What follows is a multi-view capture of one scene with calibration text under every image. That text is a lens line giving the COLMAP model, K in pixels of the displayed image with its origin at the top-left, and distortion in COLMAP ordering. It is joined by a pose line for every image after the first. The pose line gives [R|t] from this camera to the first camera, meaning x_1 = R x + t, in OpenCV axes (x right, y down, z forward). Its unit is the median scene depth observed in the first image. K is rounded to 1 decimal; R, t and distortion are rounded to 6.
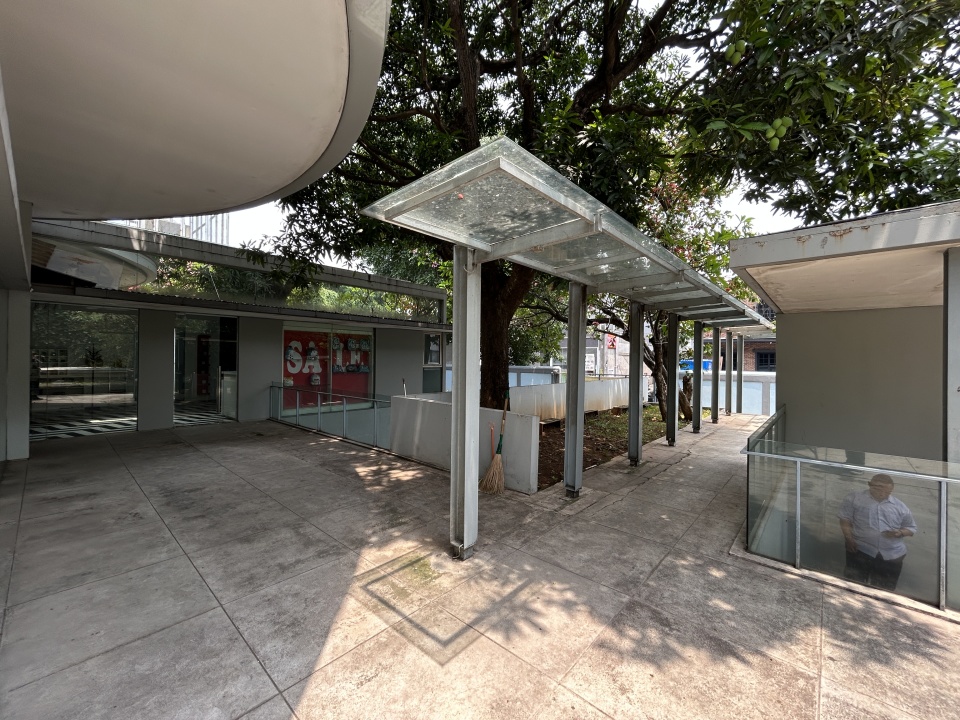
lens RADIAL K [[389.1, 0, 479.5], [0, 389.1, 359.7], [0, 0, 1]] dist [-0.000755, -0.000054]
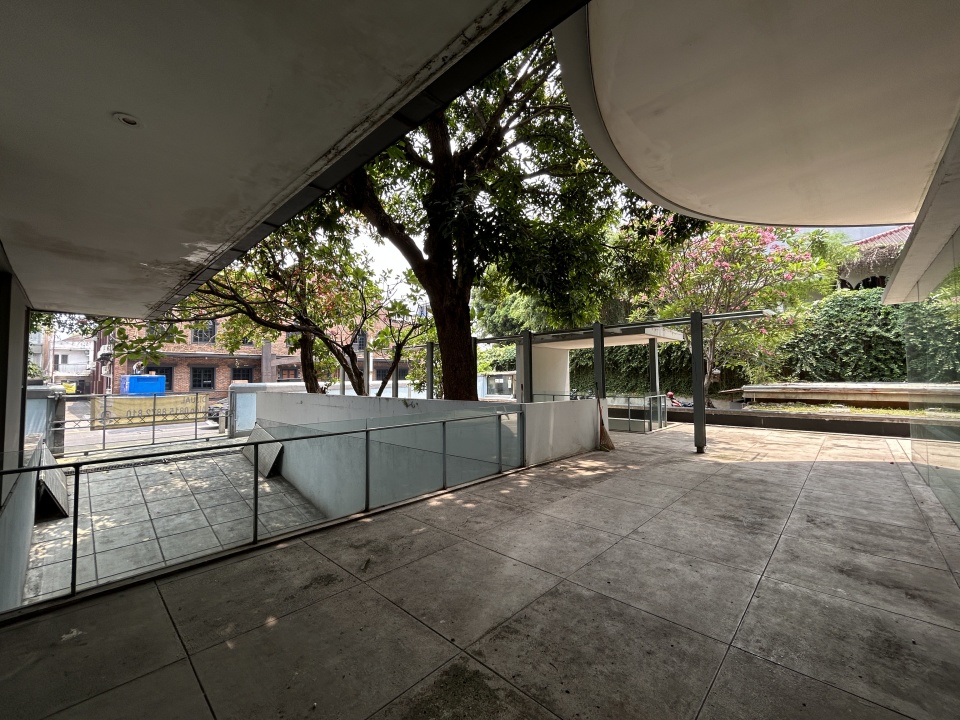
lens RADIAL K [[389.1, 0, 480.1], [0, 389.1, 357.4], [0, 0, 1]] dist [-0.000755, -0.000054]
pose [[0.030968, 0.040523, 0.998699, -1.593795], [0.011118, 0.999102, -0.040884, 0.030791], [-0.999459, 0.012370, 0.030490, 1.509715]]
